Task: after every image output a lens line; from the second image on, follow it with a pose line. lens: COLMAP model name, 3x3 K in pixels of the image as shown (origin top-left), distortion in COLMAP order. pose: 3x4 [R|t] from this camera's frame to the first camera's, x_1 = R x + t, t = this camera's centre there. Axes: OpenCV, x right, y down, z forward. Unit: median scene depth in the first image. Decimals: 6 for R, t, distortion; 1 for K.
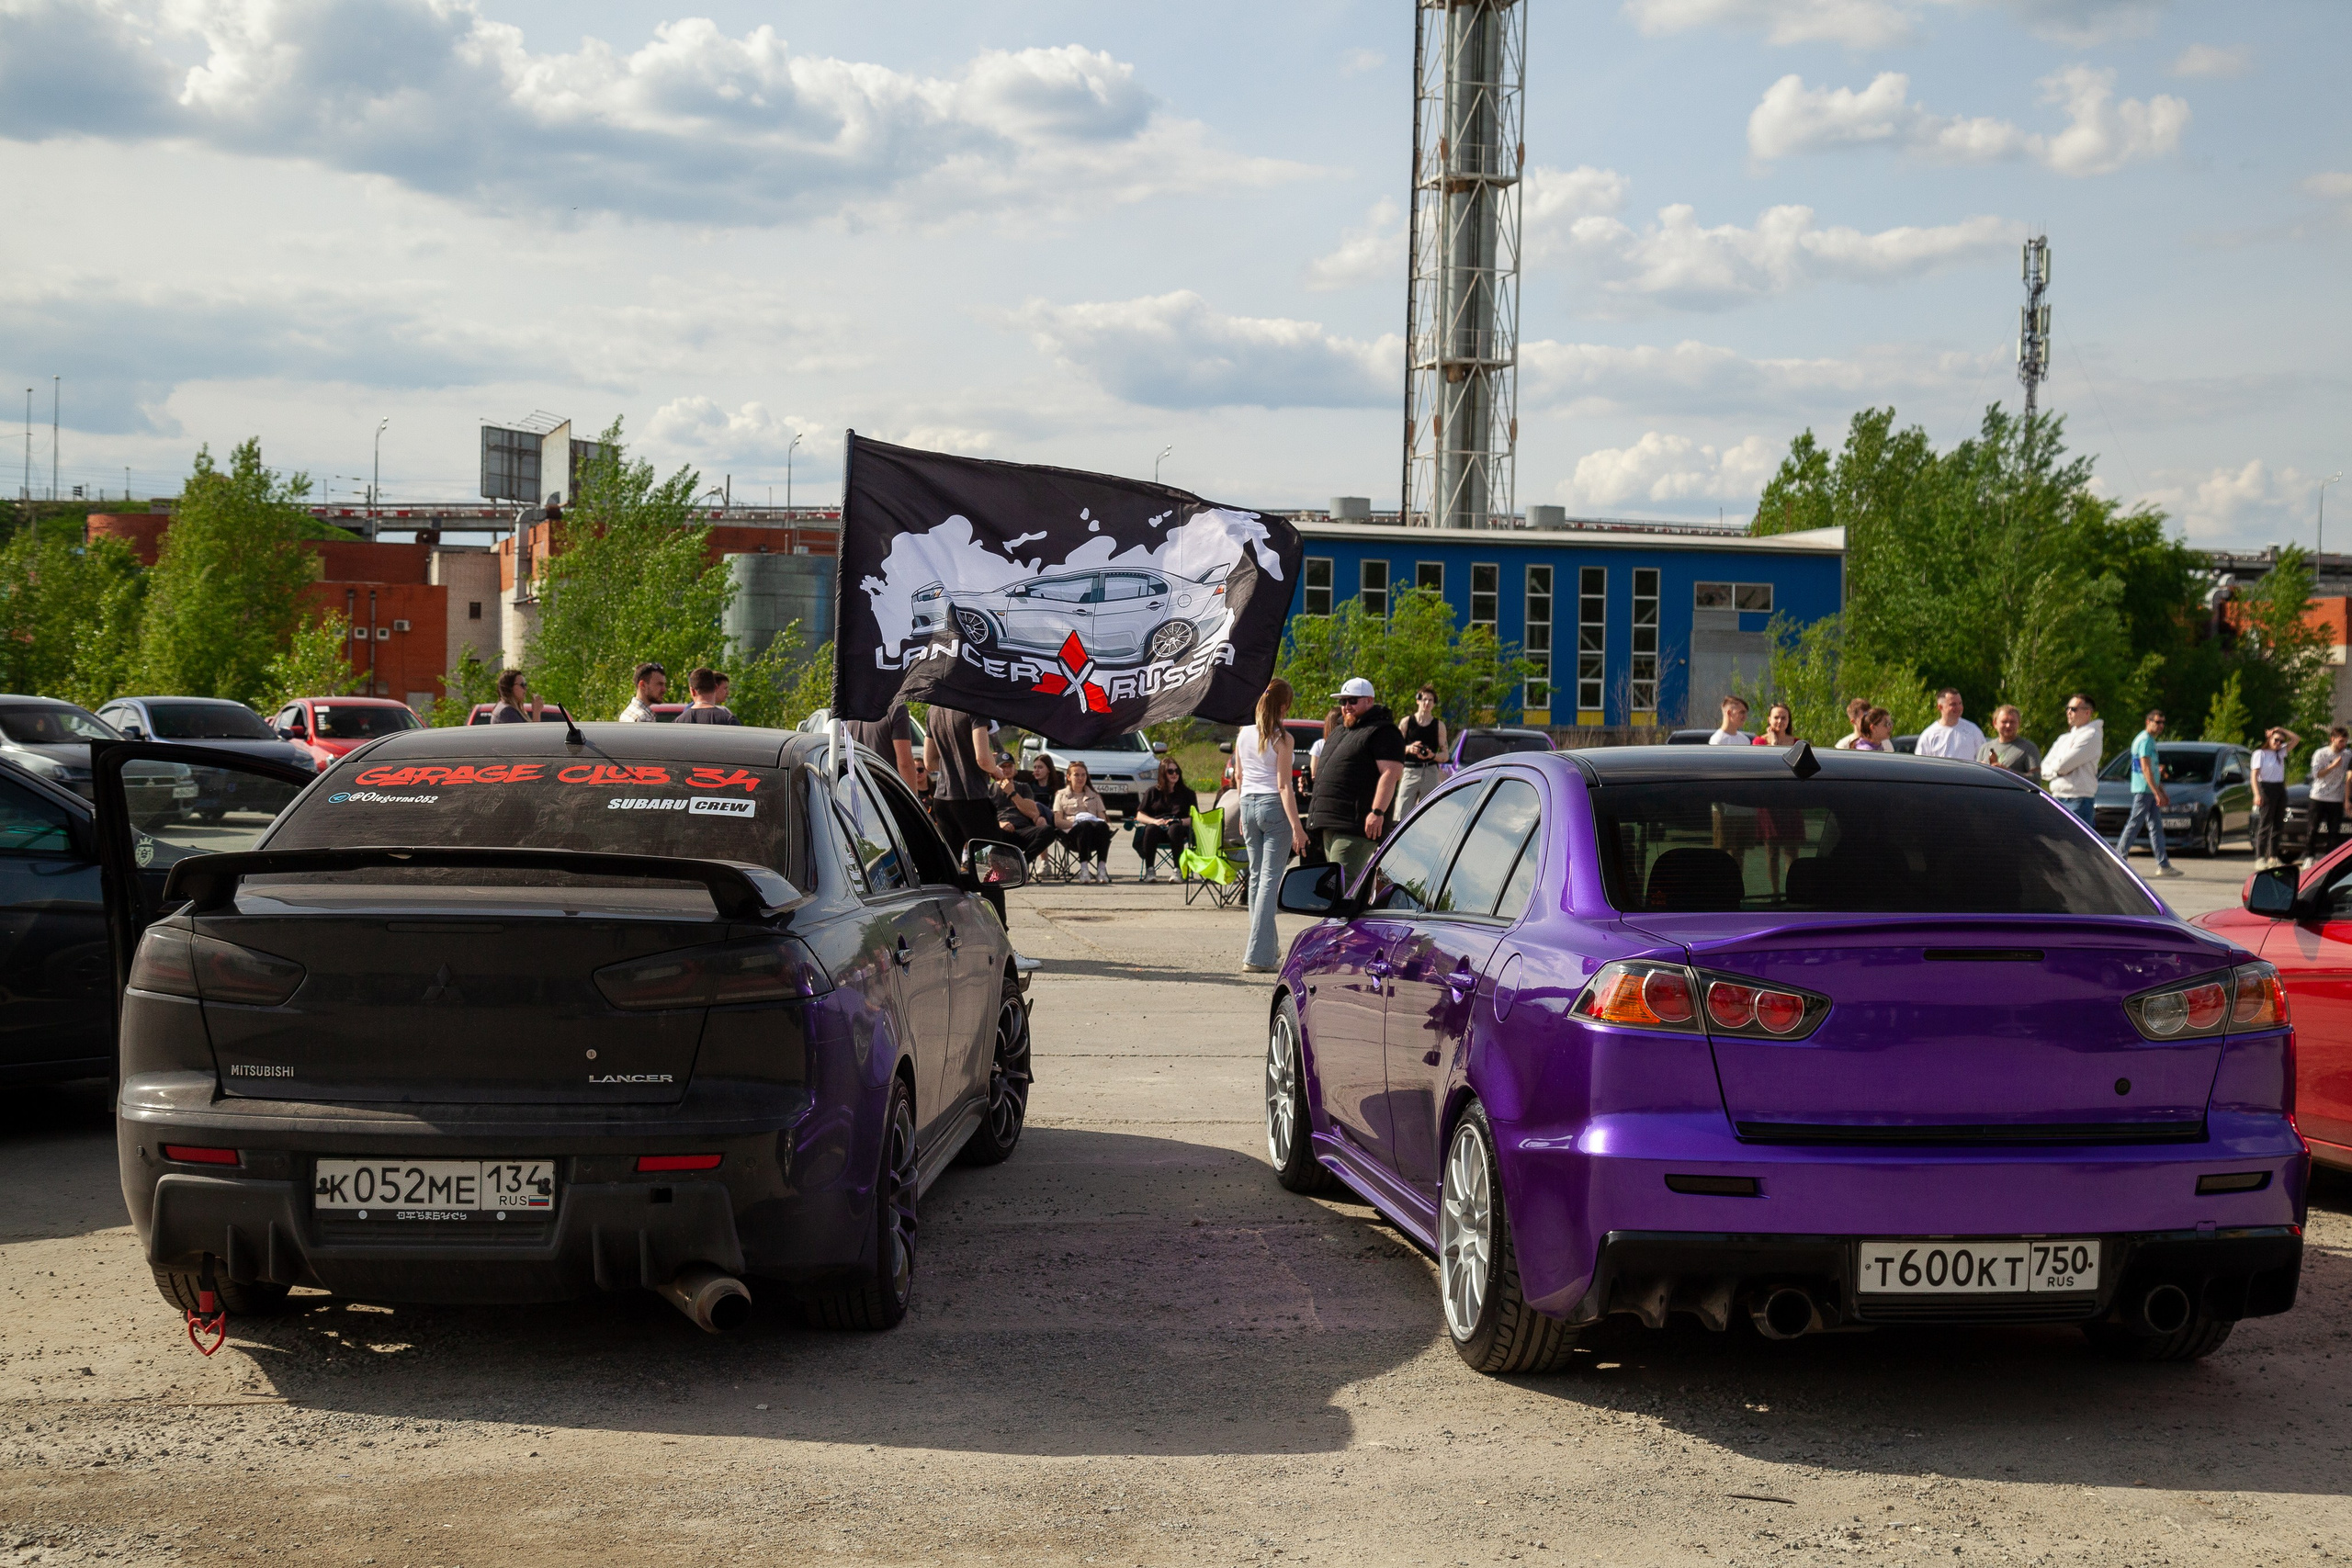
lens RADIAL K [[3080.3, 0, 1177.1], [0, 3080.3, 785.5], [0, 0, 1]] dist [0.092026, 0.000000]
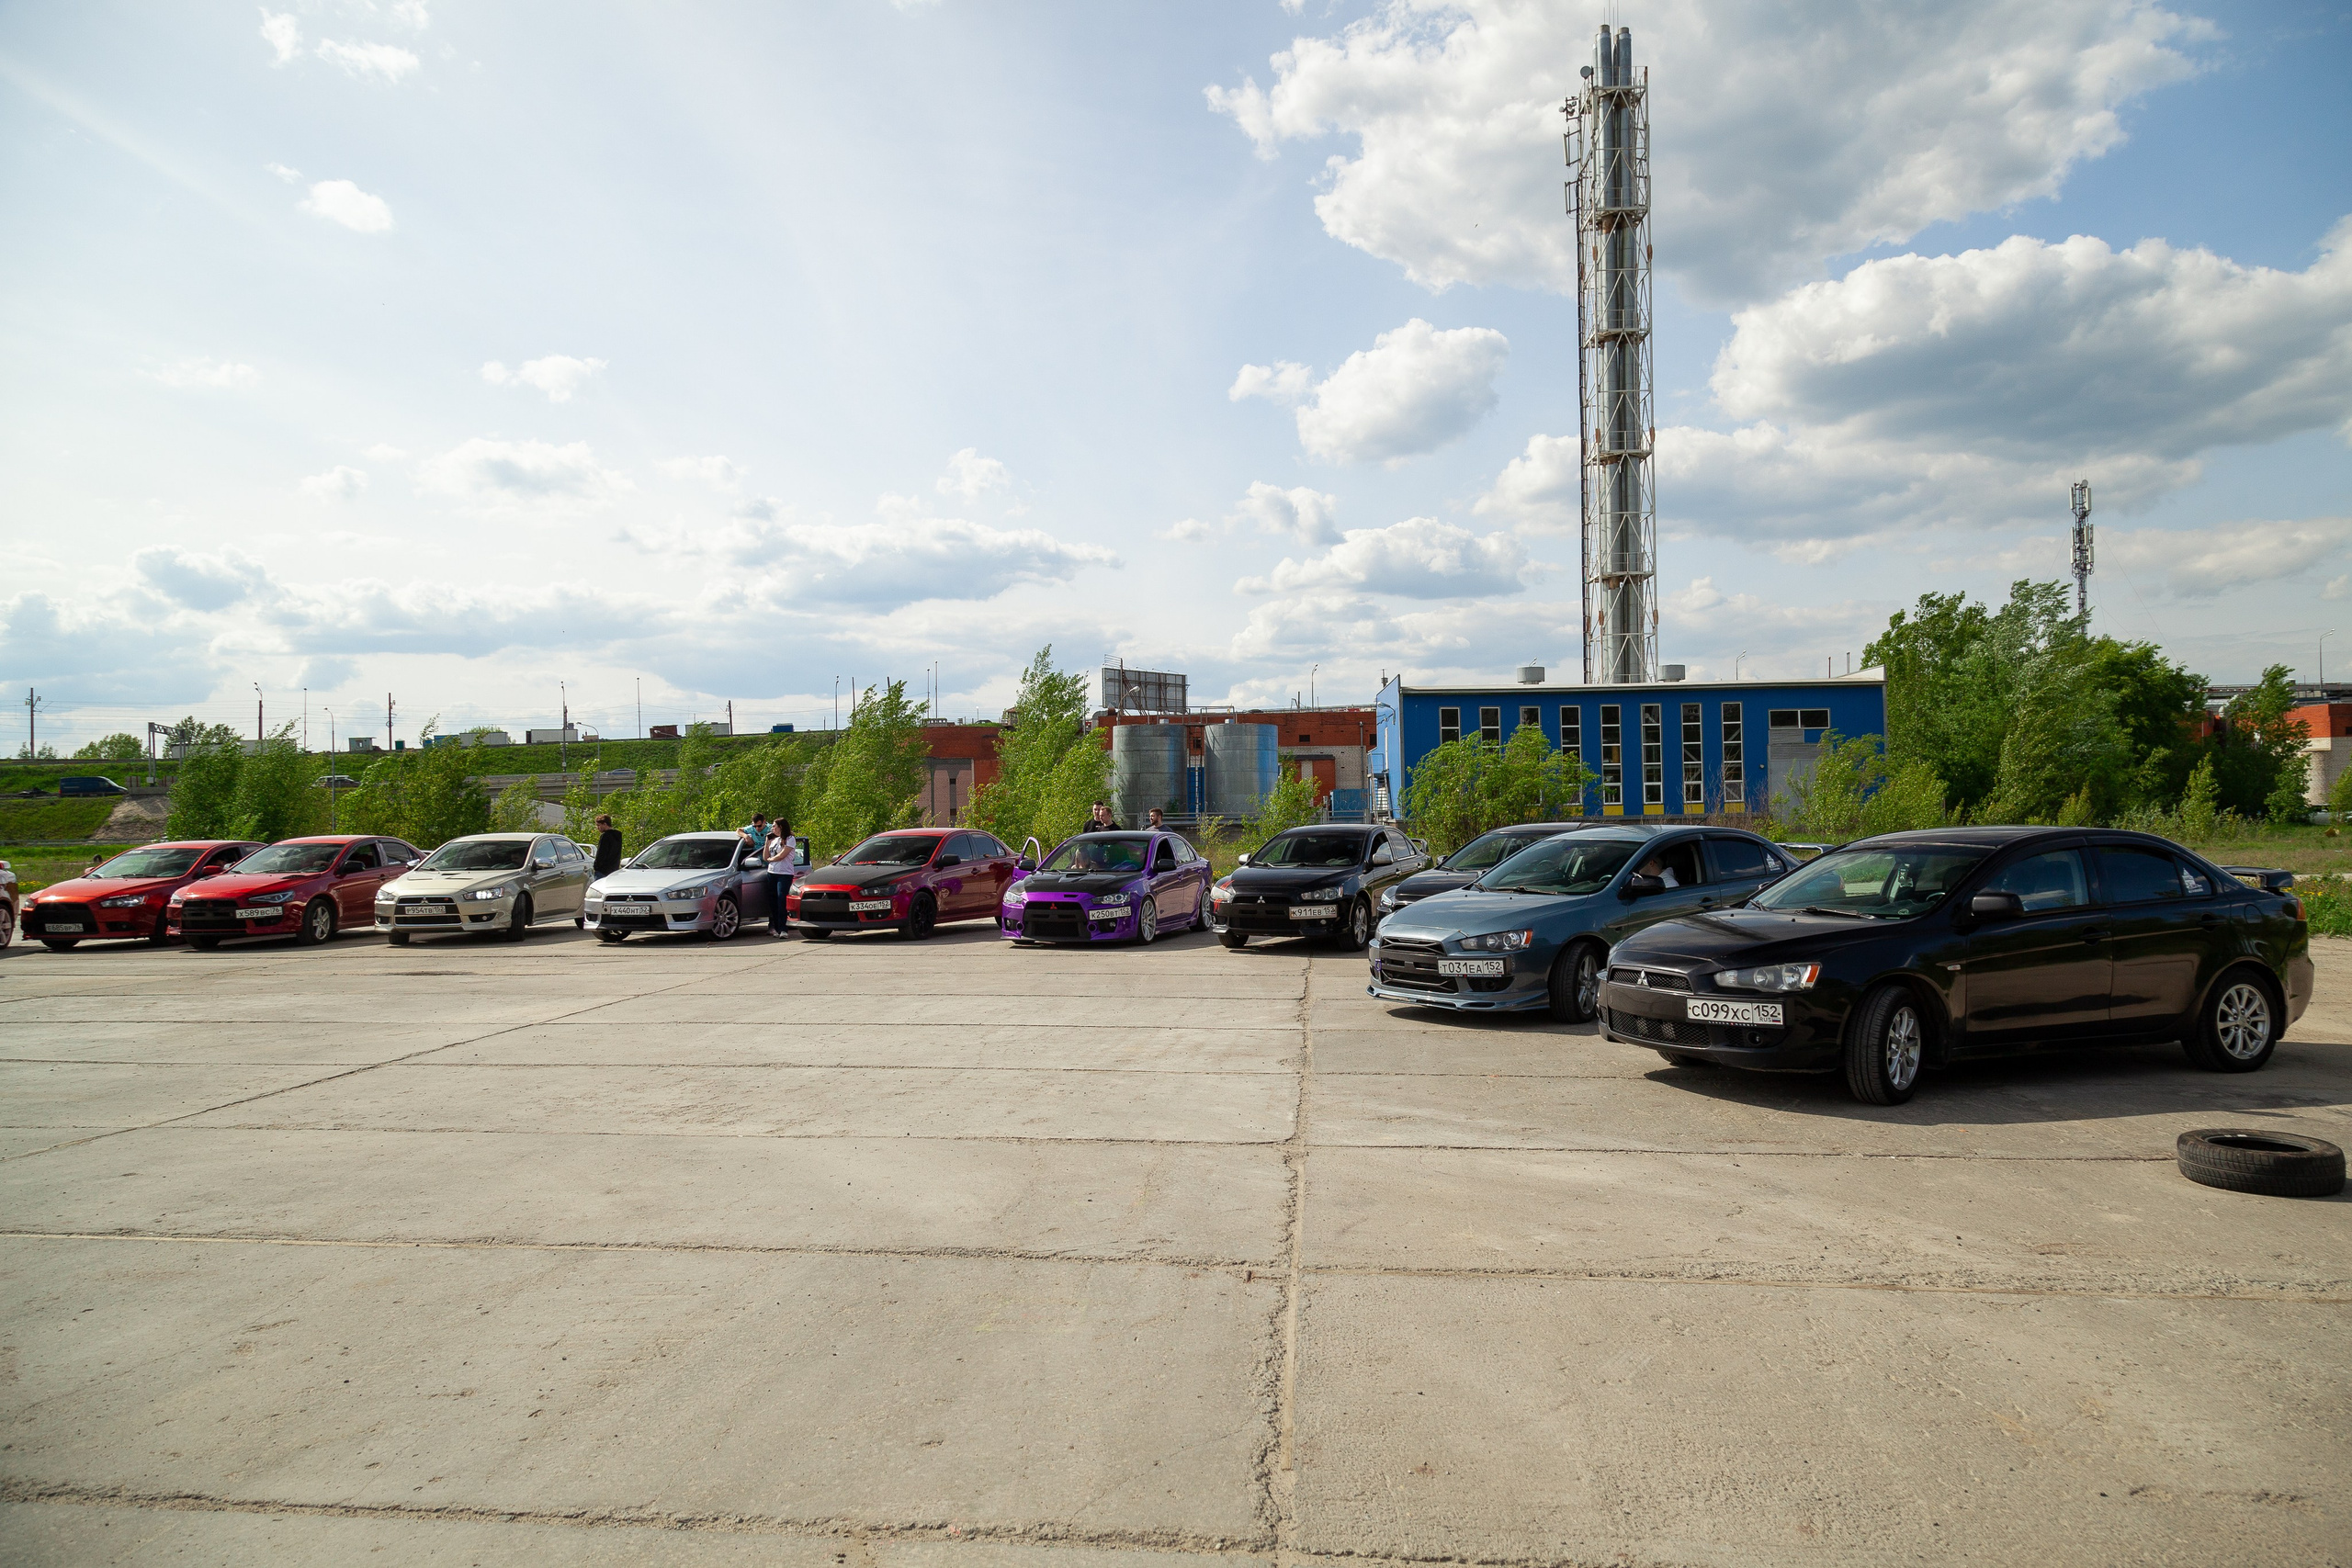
lens RADIAL K [[1591.2, 0, 1173.8], [0, 1591.2, 785.7], [0, 0, 1]] dist [-0.001021, -0.000616]
pose [[0.958420, -0.046855, -0.281489, 0.097652], [0.033411, 0.998069, -0.052373, -0.002269], [0.283399, 0.040790, 0.958134, 0.205621]]
